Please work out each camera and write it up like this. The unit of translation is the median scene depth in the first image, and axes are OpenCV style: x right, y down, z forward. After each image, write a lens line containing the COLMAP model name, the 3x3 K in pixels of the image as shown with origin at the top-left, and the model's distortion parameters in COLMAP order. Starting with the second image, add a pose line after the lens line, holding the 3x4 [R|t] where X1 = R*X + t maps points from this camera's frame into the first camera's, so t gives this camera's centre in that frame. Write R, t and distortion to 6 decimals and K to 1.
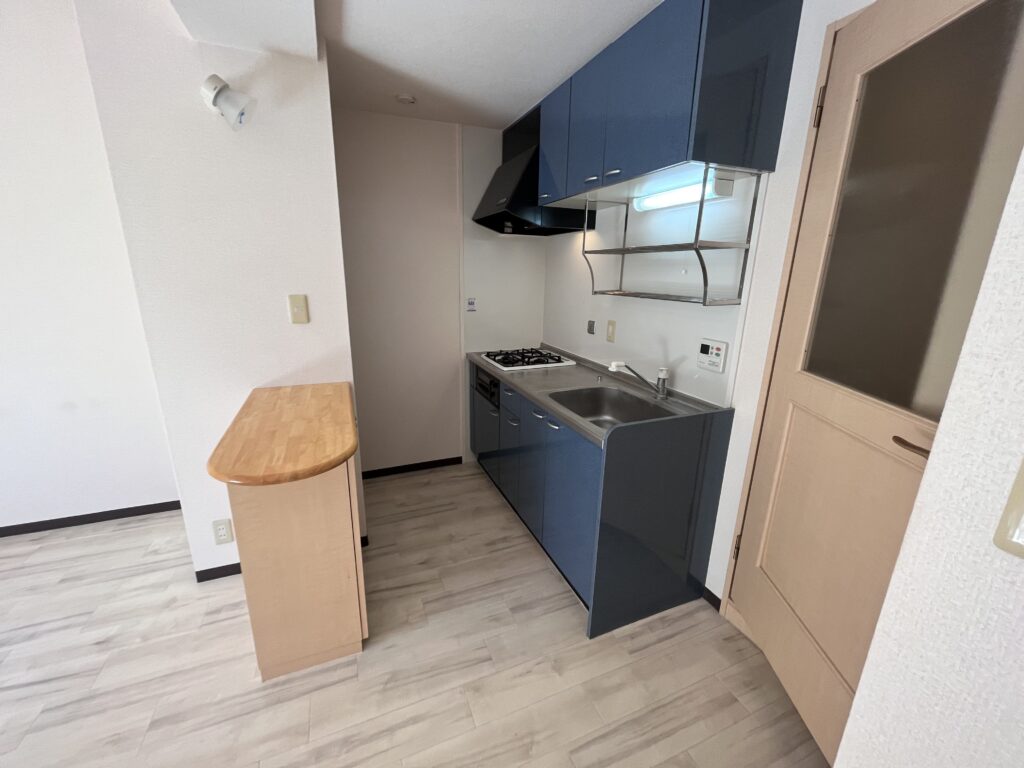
lens RADIAL K [[417.2, 0, 509.7], [0, 417.2, 386.0], [0, 0, 1]] dist [0.021515, -0.009131]
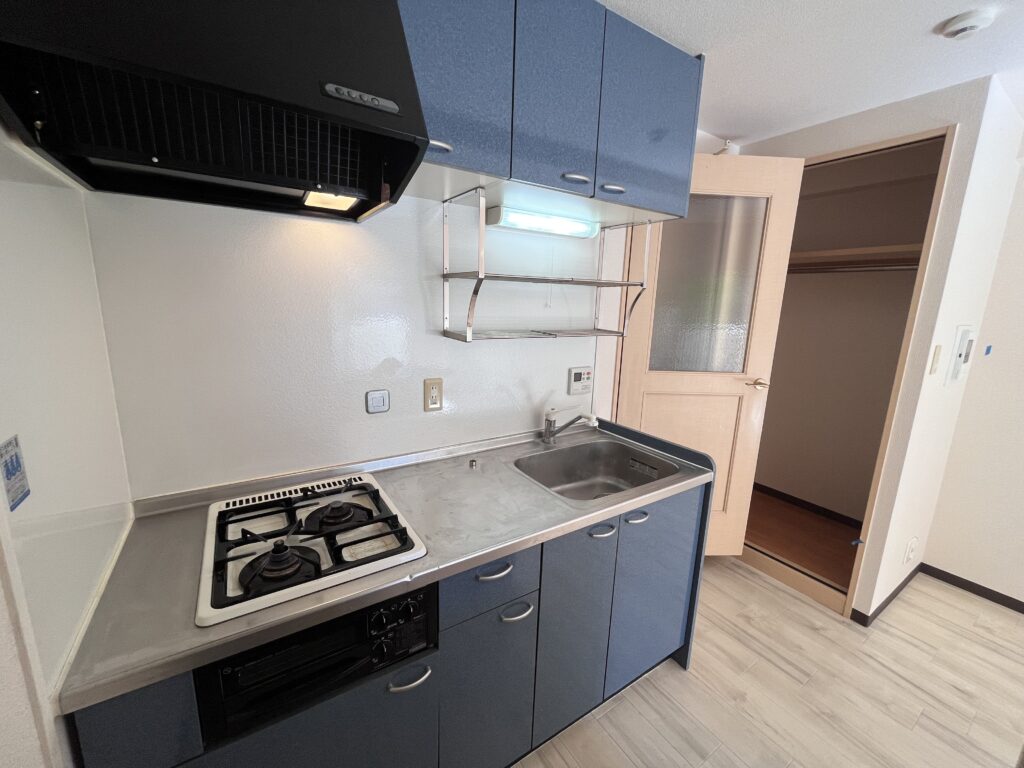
lens RADIAL K [[411.9, 0, 513.2], [0, 411.9, 386.6], [0, 0, 1]] dist [-0.000809, -0.000205]
pose [[-0.191387, -0.213324, 0.958052, -0.526213], [0.226797, 0.940068, 0.254626, -0.377498], [-0.954952, 0.266016, -0.131536, 1.328506]]
